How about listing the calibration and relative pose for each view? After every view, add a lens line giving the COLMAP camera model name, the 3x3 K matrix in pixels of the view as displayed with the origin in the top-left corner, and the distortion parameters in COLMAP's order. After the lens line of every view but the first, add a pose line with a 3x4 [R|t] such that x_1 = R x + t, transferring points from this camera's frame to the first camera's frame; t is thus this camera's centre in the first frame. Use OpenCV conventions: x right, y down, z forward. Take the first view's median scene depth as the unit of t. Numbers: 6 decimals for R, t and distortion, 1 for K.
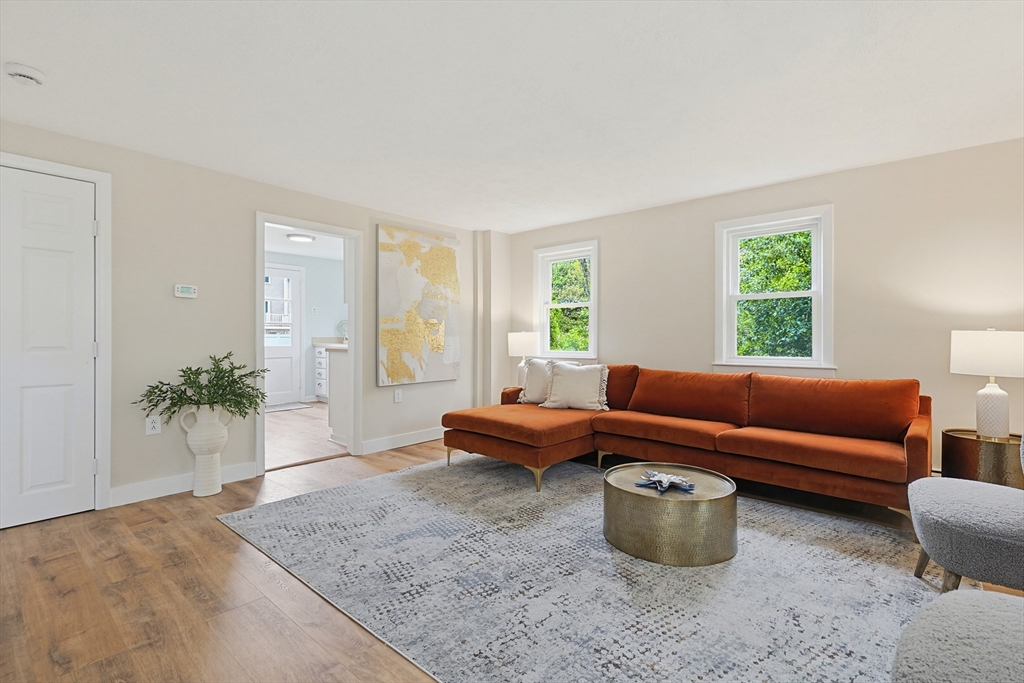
lens RADIAL K [[474.9, 0, 519.9], [0, 474.9, 339.0], [0, 0, 1]] dist [0.005292, 0.000928]
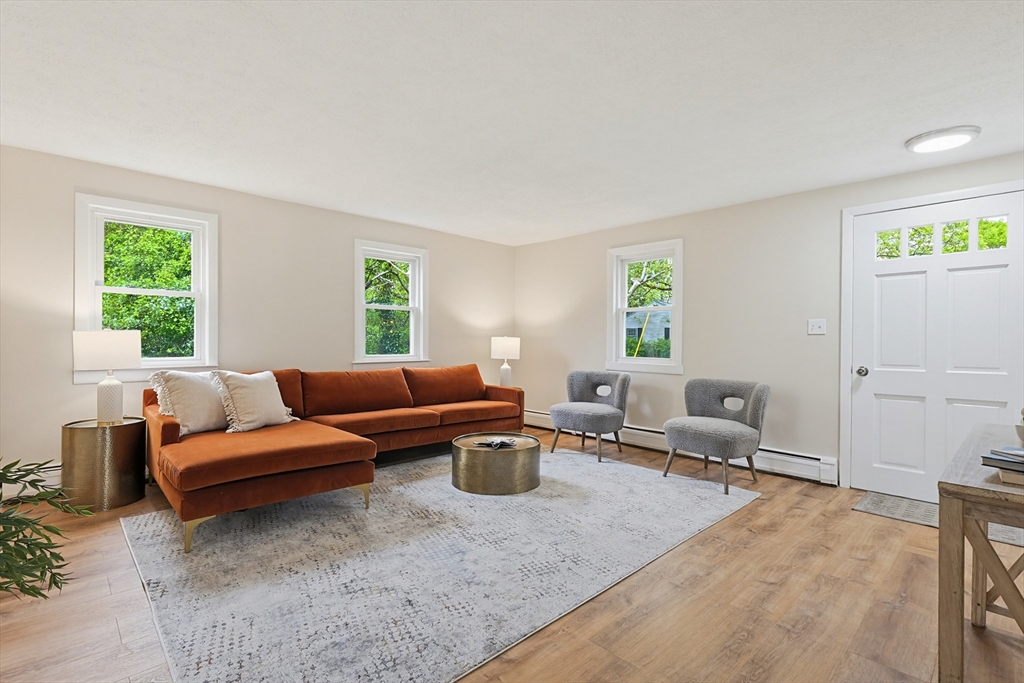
lens RADIAL K [[474.9, 0, 516.8], [0, 474.9, 344.2], [0, 0, 1]] dist [0.005292, 0.000928]
pose [[0.087351, -0.011369, 0.996113, -0.836758], [-0.006644, 0.999906, 0.011994, -0.009869], [-0.996155, -0.007666, 0.087268, 0.621686]]
